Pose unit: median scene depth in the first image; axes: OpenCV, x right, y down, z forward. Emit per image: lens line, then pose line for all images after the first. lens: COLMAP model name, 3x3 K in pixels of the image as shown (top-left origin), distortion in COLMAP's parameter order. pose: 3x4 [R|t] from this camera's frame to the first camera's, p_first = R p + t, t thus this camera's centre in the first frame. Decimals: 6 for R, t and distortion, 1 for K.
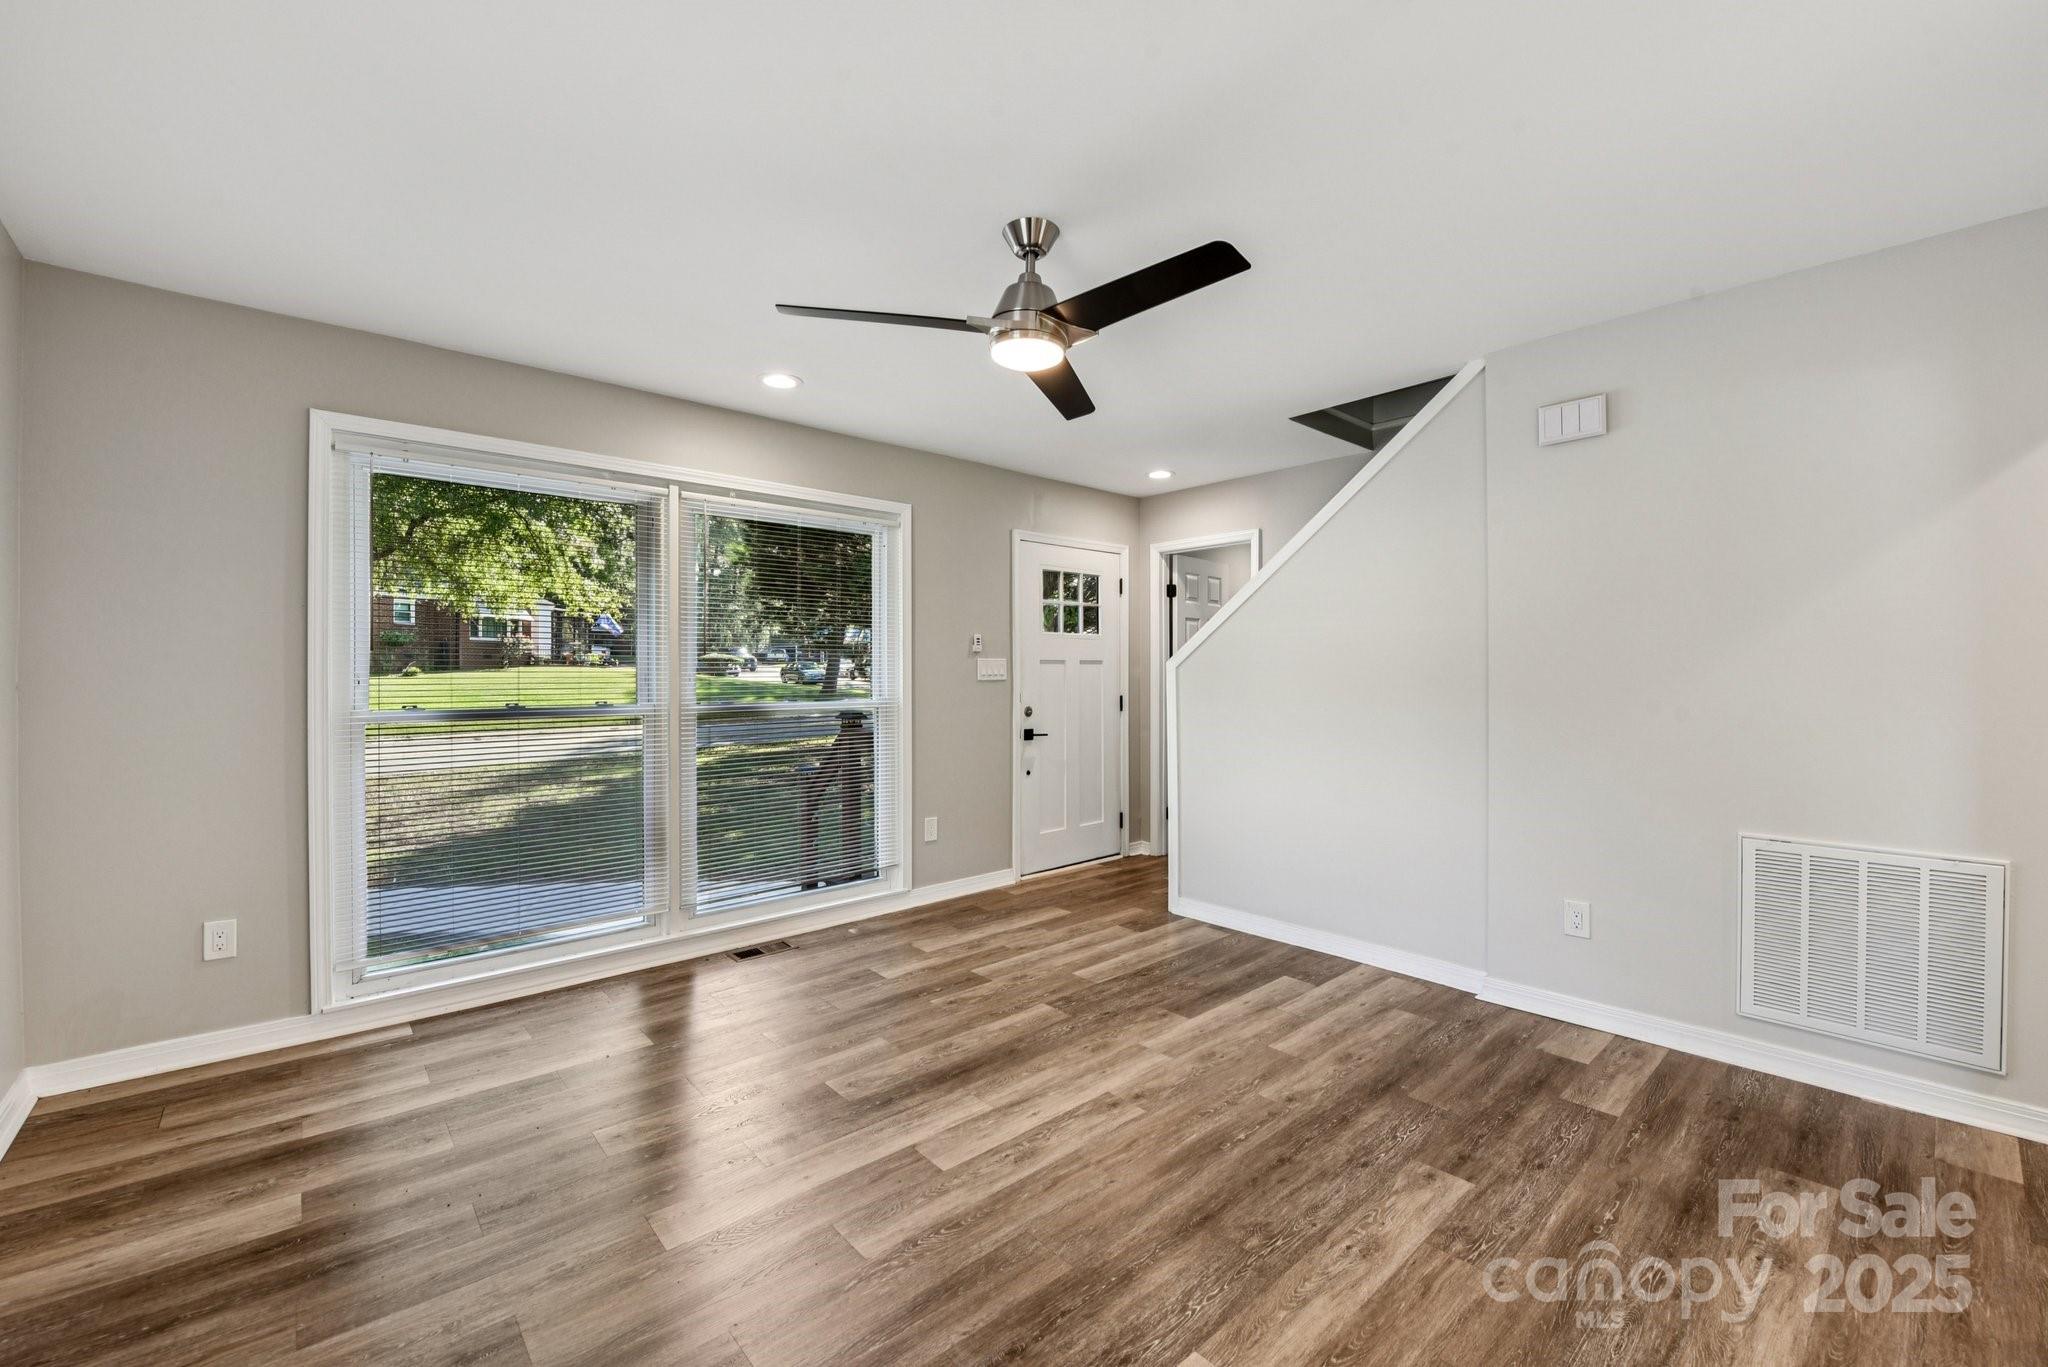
lens RADIAL K [[820.2, 0, 1020.9], [0, 820.2, 681.1], [0, 0, 1]] dist [-0.015829, -0.002383]
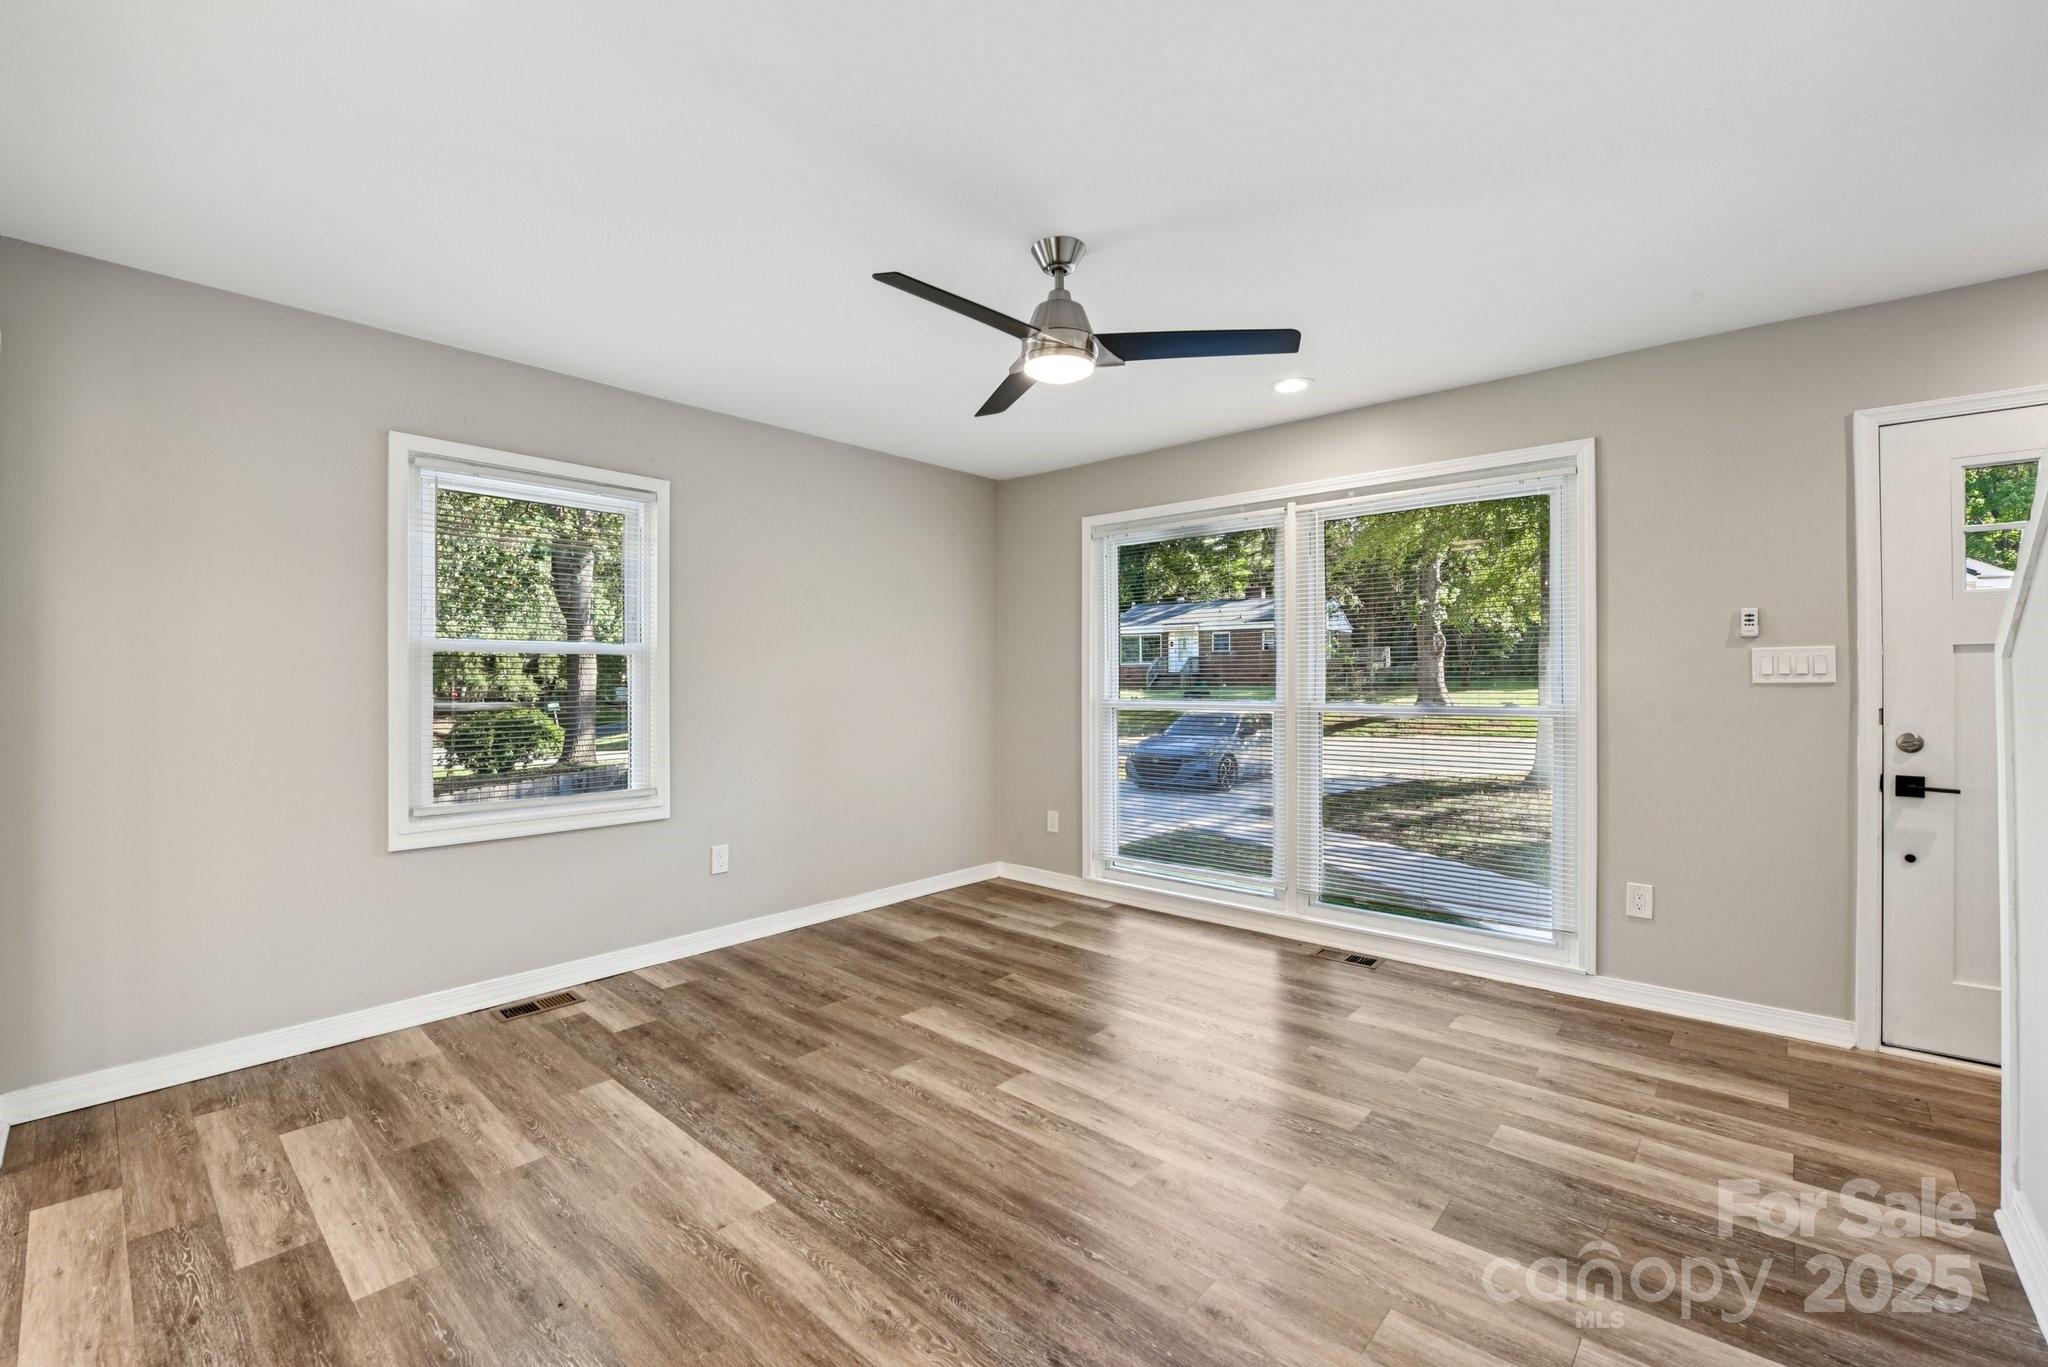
lens RADIAL K [[855.7, 0, 1029.0], [0, 855.7, 684.0], [0, 0, 1]] dist [-0.013916, -0.000608]
pose [[0.123410, 0.008755, -0.992317, 0.878249], [-0.003315, 0.999959, 0.008411, -0.006998], [0.992350, 0.002252, 0.123434, 0.671901]]
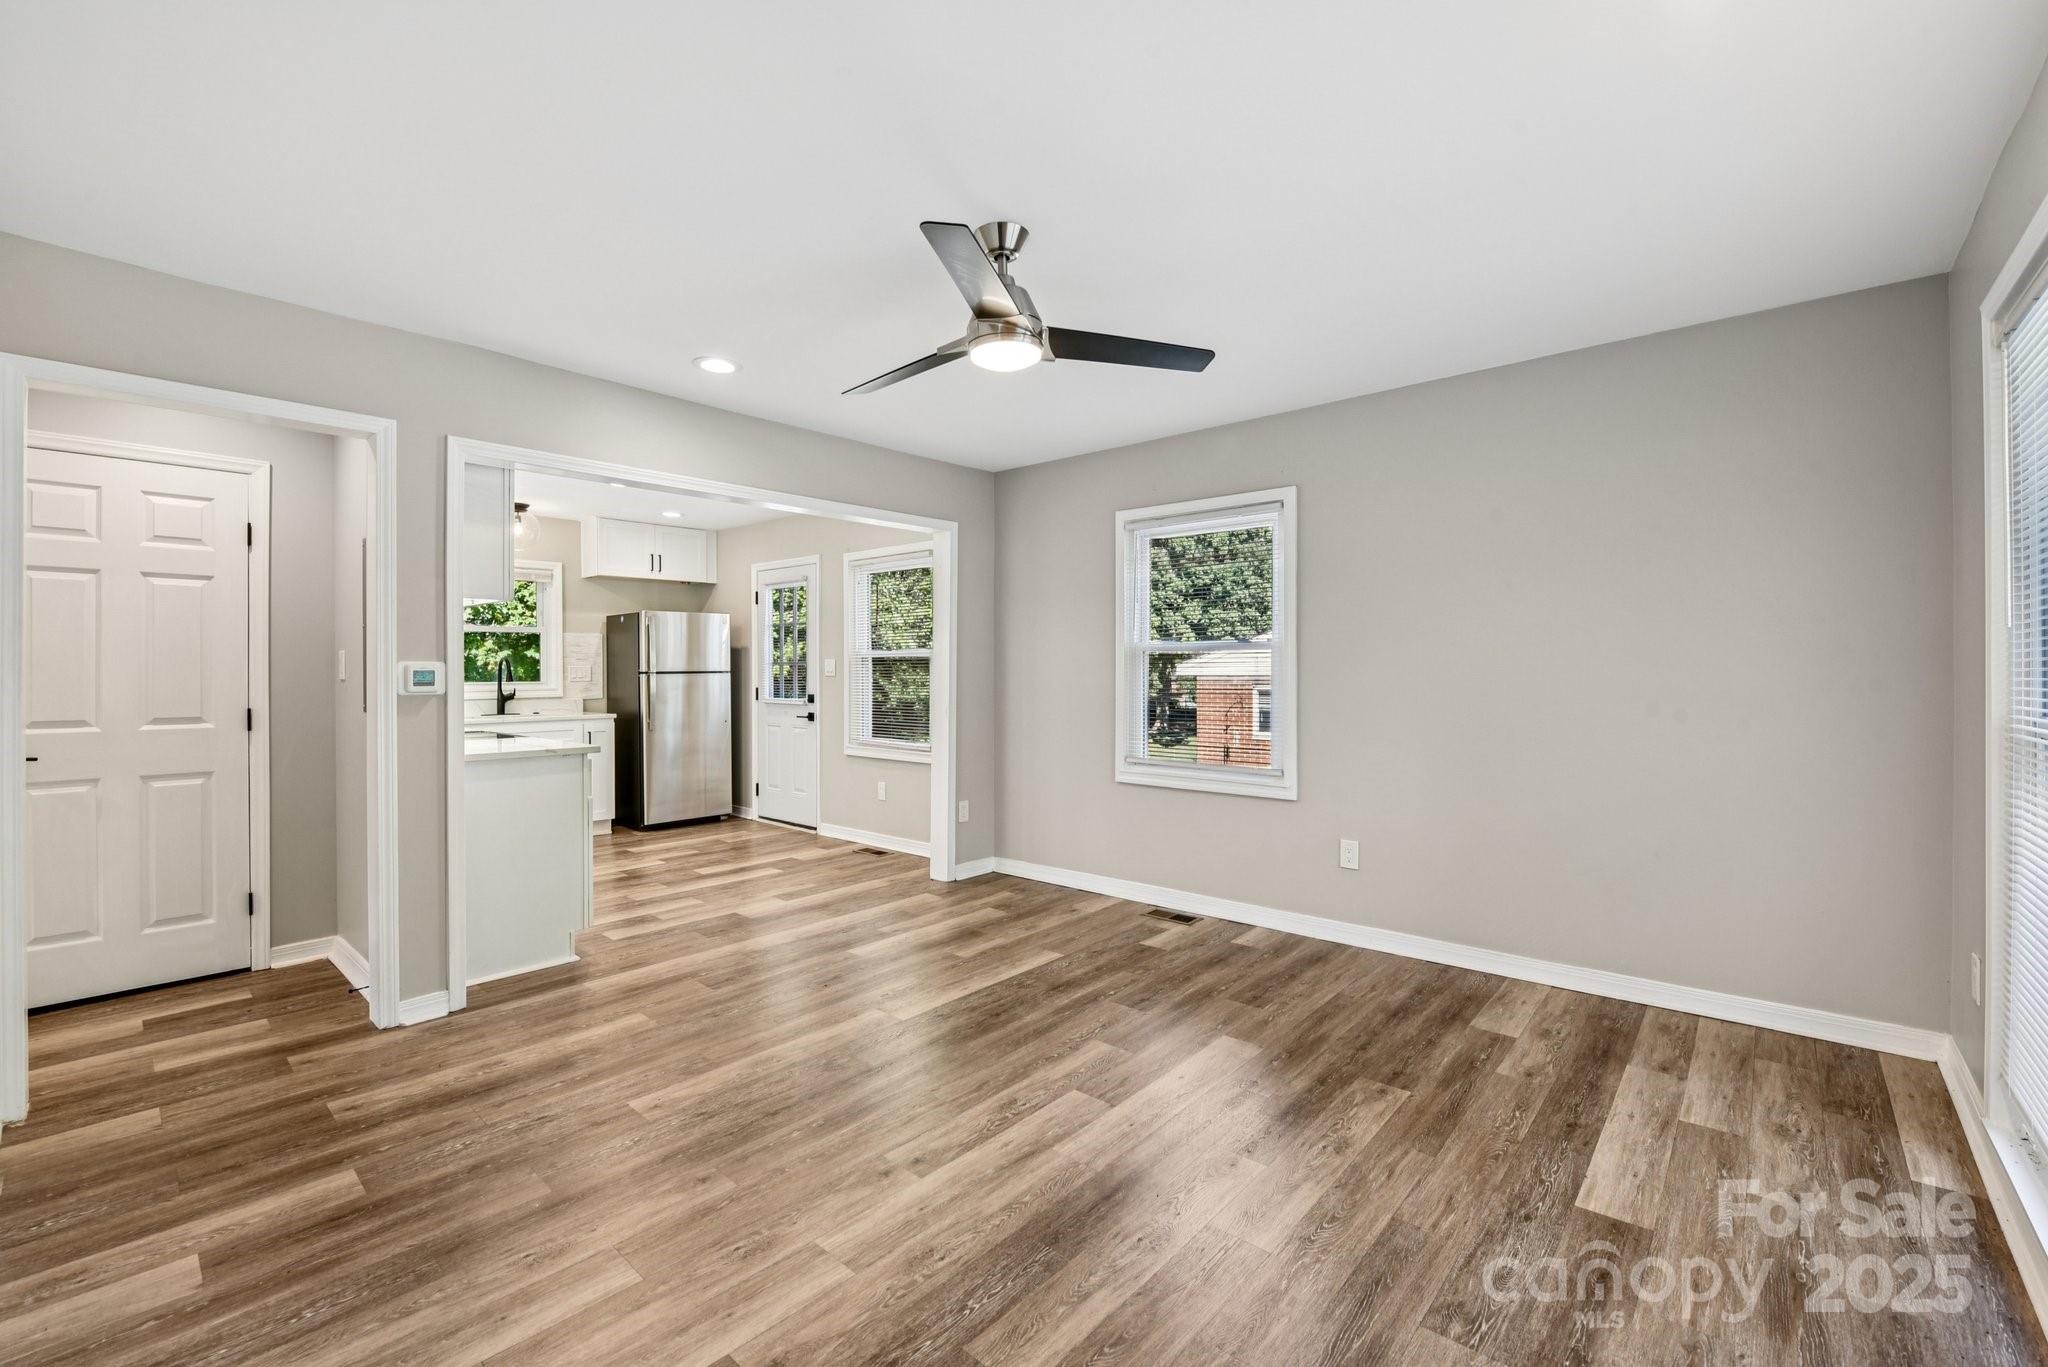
lens RADIAL K [[855.7, 0, 1012.1], [0, 855.7, 673.3], [0, 0, 1]] dist [-0.013916, -0.000608]
pose [[-0.993908, 0.007093, -0.109984, 0.095559], [0.006660, 0.999969, 0.004300, -0.006384], [0.110011, 0.003542, -0.993924, 1.670677]]
